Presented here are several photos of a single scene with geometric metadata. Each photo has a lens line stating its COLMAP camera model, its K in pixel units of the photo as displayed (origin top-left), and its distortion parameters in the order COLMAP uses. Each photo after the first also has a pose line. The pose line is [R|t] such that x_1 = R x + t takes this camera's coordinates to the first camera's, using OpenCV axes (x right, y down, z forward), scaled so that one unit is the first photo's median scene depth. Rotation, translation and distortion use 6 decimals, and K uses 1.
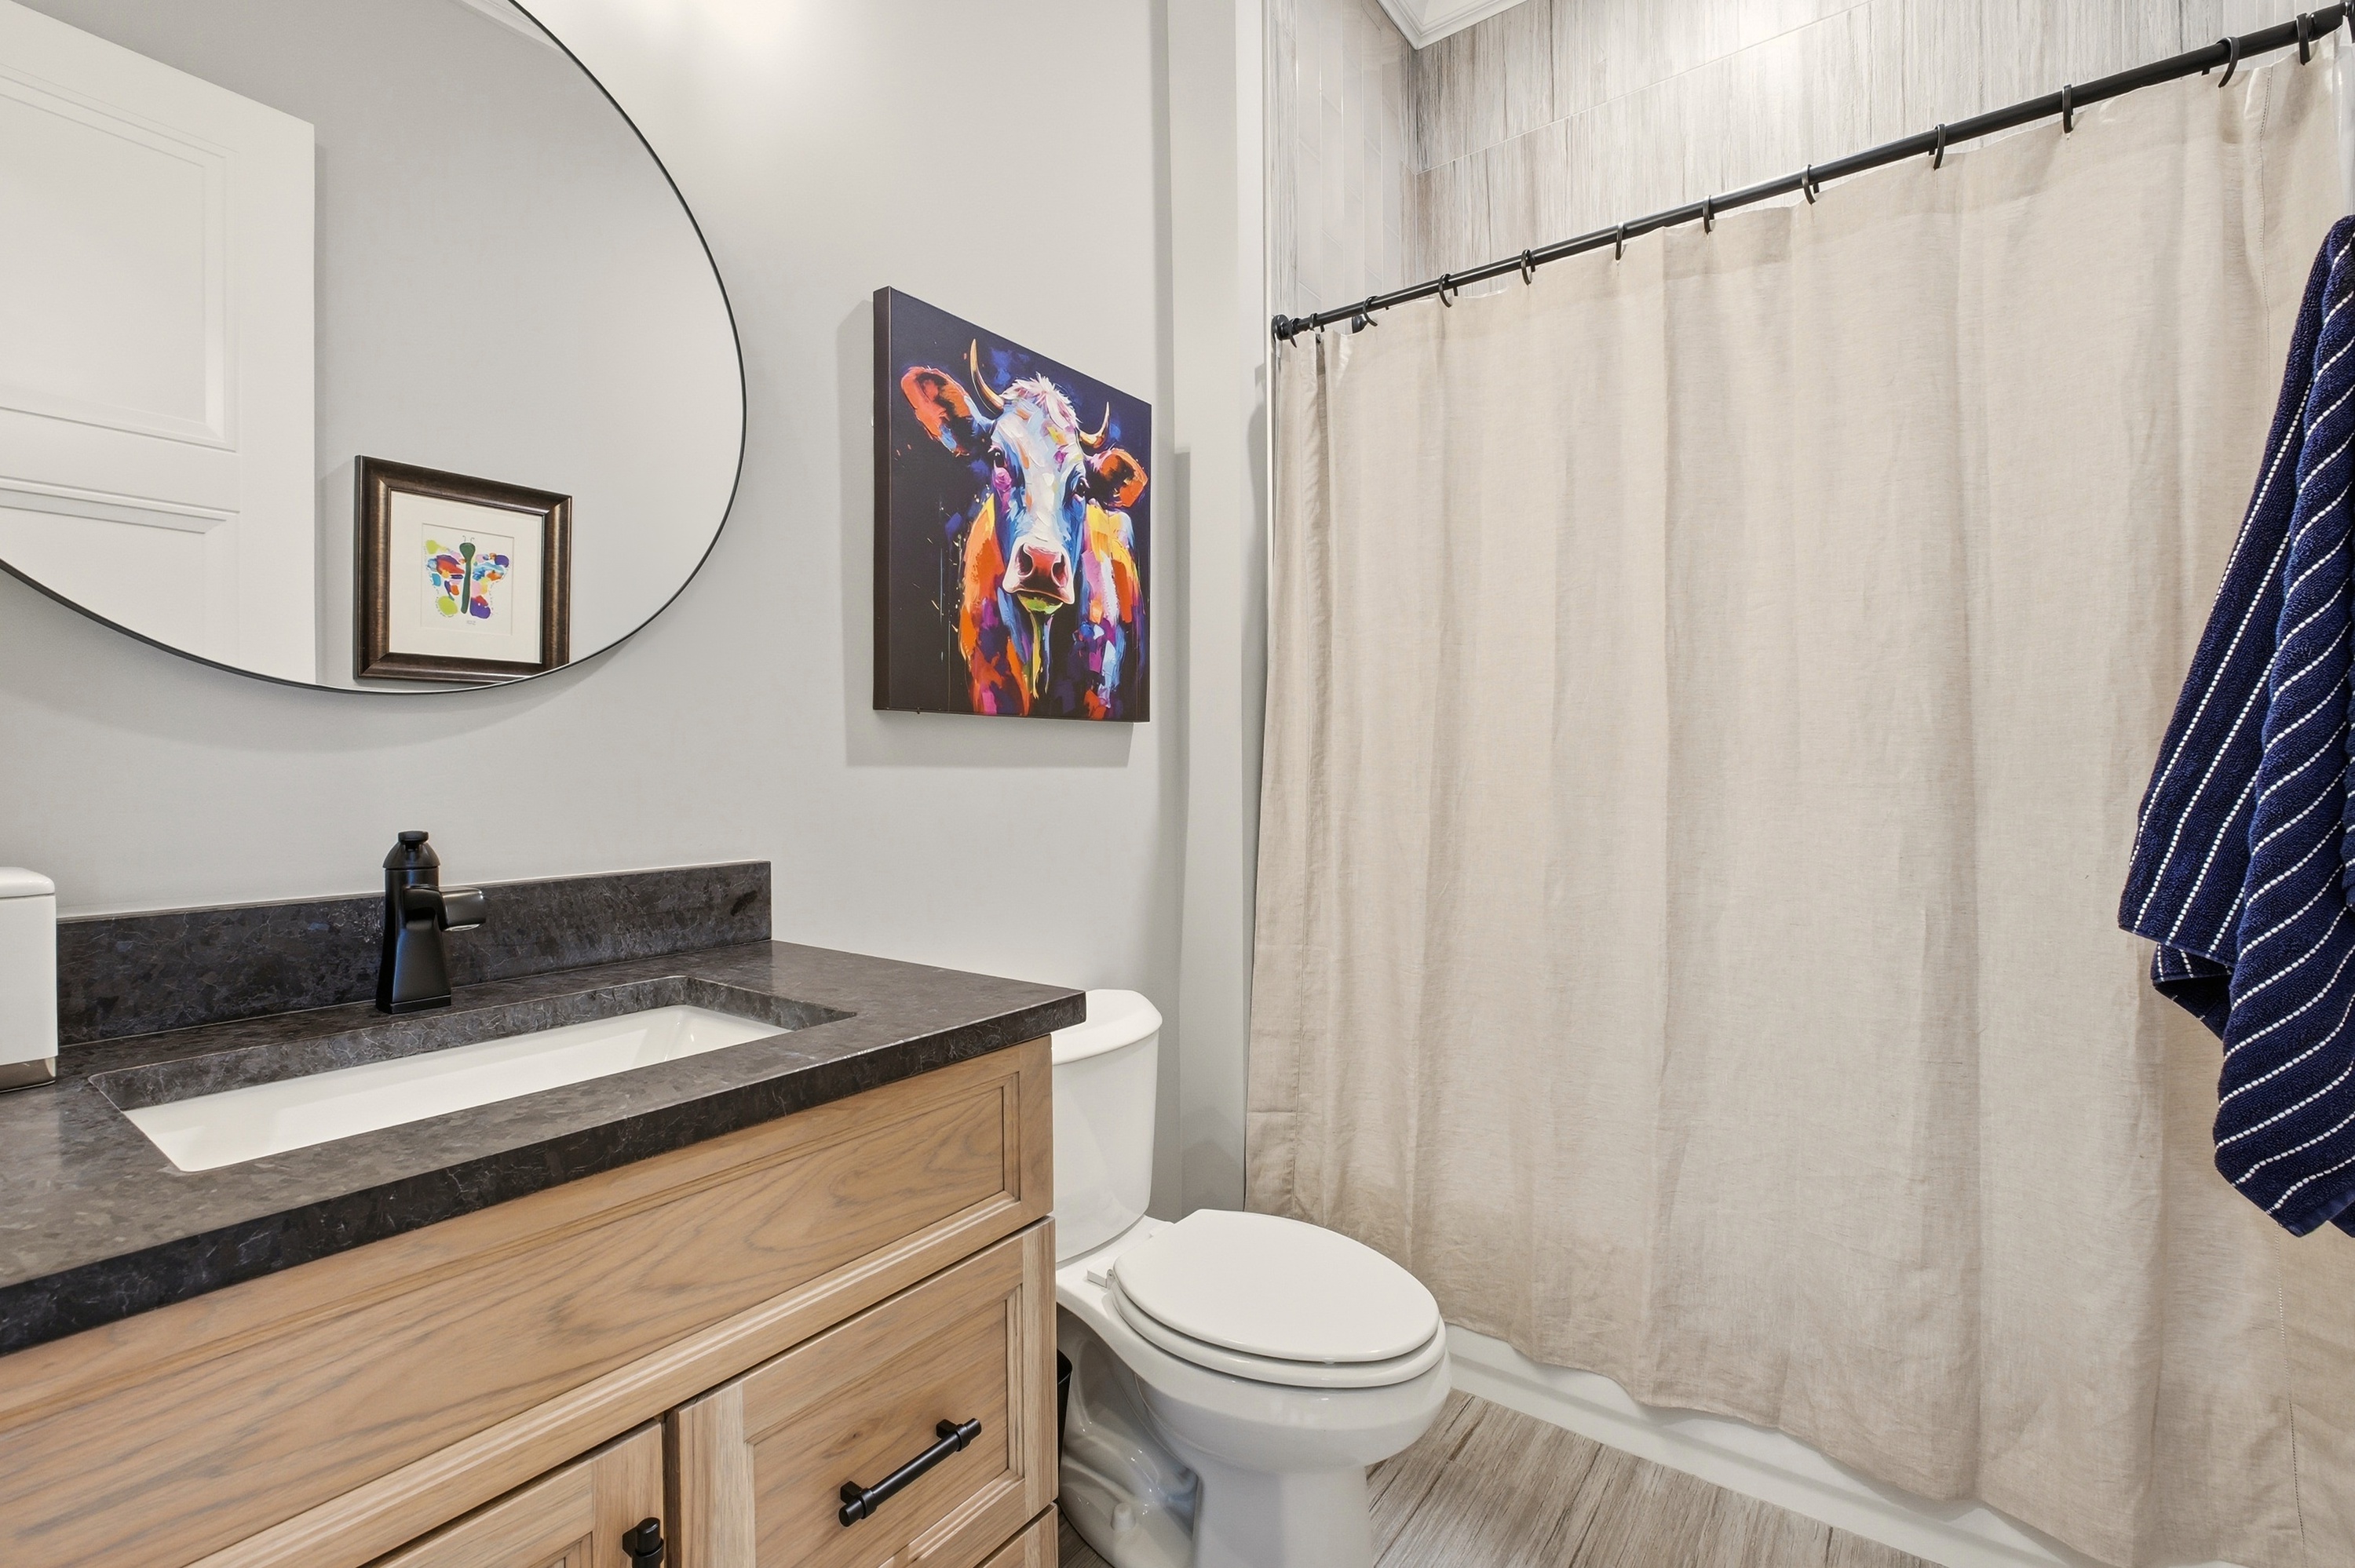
lens RADIAL K [[989.1, 0, 1179.2], [0, 989.1, 782.2], [0, 0, 1]] dist [-0.003840, 0.000358]
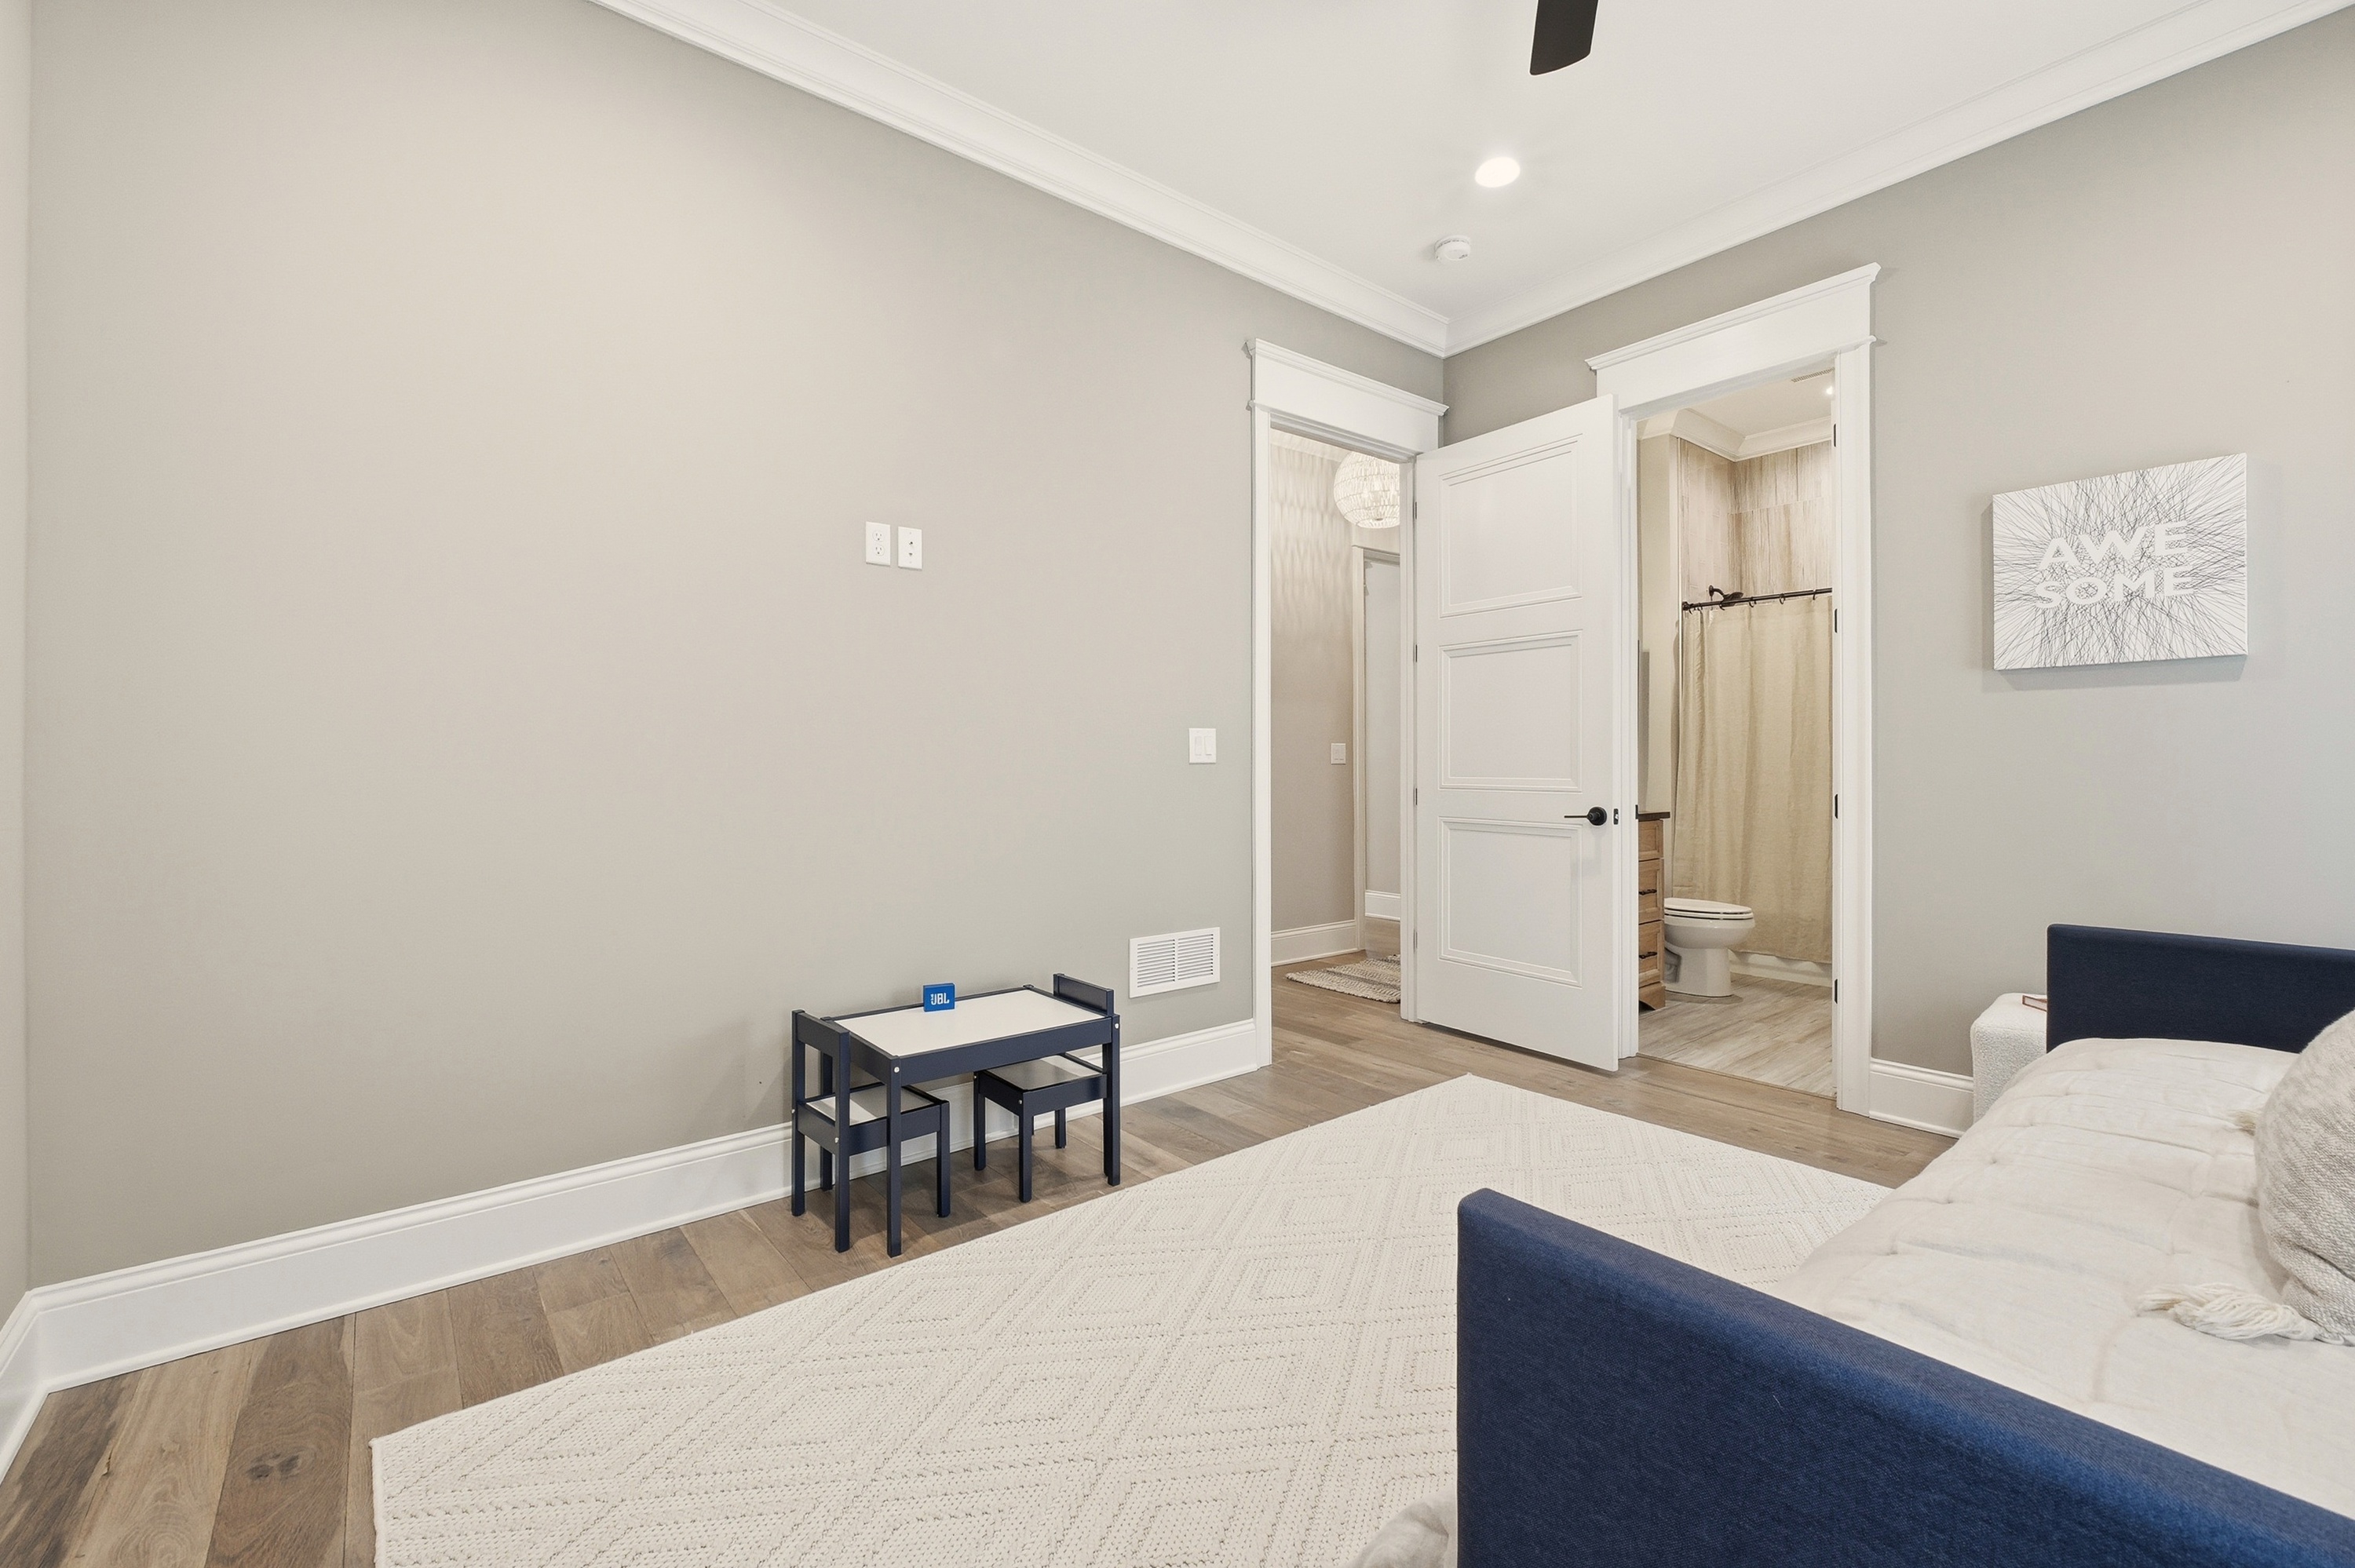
lens RADIAL K [[989.1, 0, 1174.8], [0, 989.1, 774.5], [0, 0, 1]] dist [-0.003840, 0.000358]
pose [[0.970781, -0.001941, -0.239958, -0.634431], [0.003837, 0.999965, 0.007431, -0.012966], [0.239935, -0.008134, 0.970755, -2.080750]]
